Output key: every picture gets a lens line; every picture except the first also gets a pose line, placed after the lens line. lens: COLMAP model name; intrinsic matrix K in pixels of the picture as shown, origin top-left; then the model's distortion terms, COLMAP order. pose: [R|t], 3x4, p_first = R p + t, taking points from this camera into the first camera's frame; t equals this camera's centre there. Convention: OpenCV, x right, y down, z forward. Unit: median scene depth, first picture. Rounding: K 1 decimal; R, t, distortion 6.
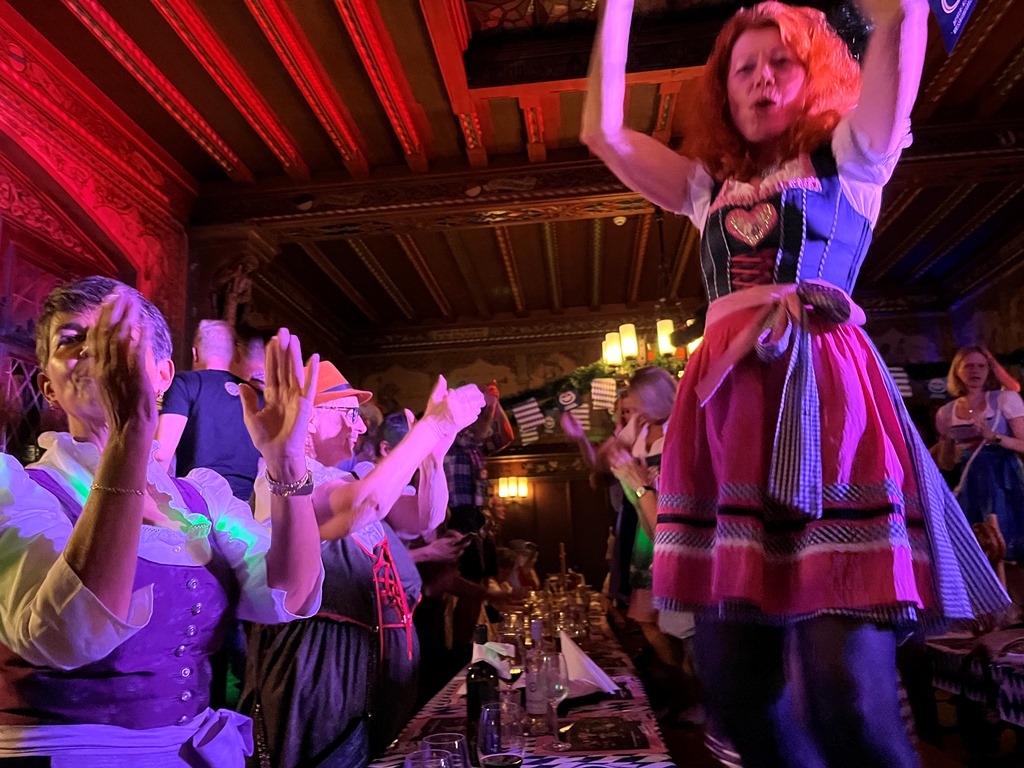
lens RADIAL K [[769.4, 0, 508.2], [0, 769.4, 397.8], [0, 0, 1]] dist [0.053204, -0.091564]
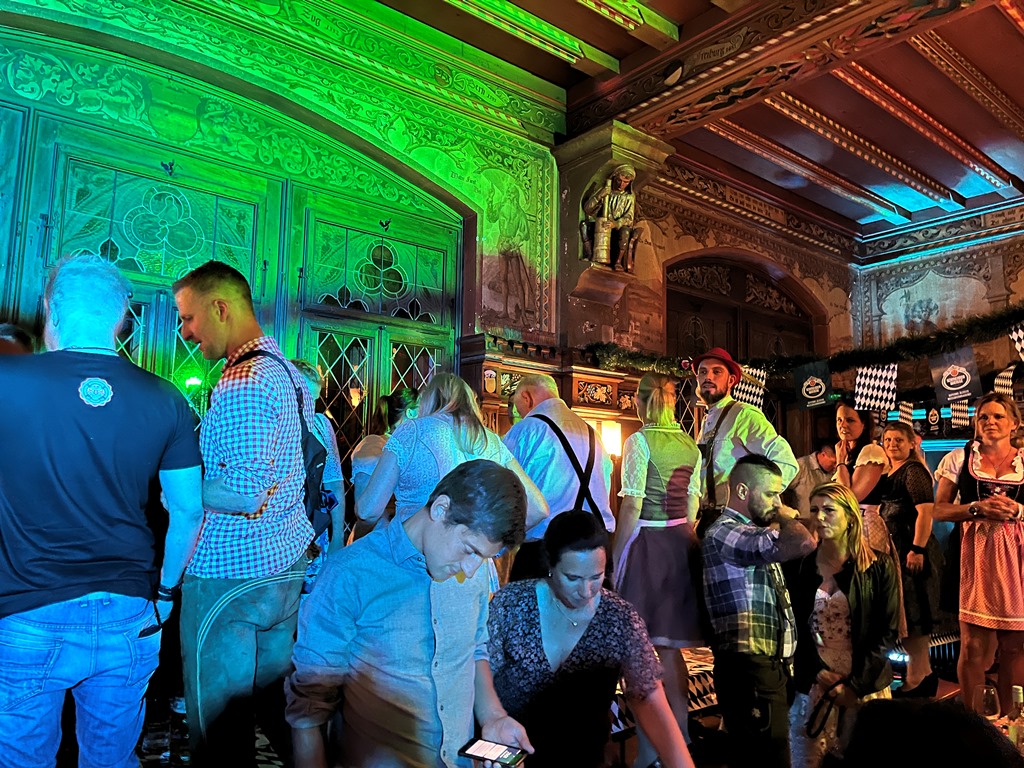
lens RADIAL K [[774.6, 0, 512.0], [0, 774.6, 384.0], [0, 0, 1]] dist [0.073733, -0.102131]
pose [[0.712938, -0.038742, -0.700156, 0.144291], [0.089689, 0.995310, 0.036253, -0.001641], [0.695467, -0.088643, 0.713069, 0.372881]]
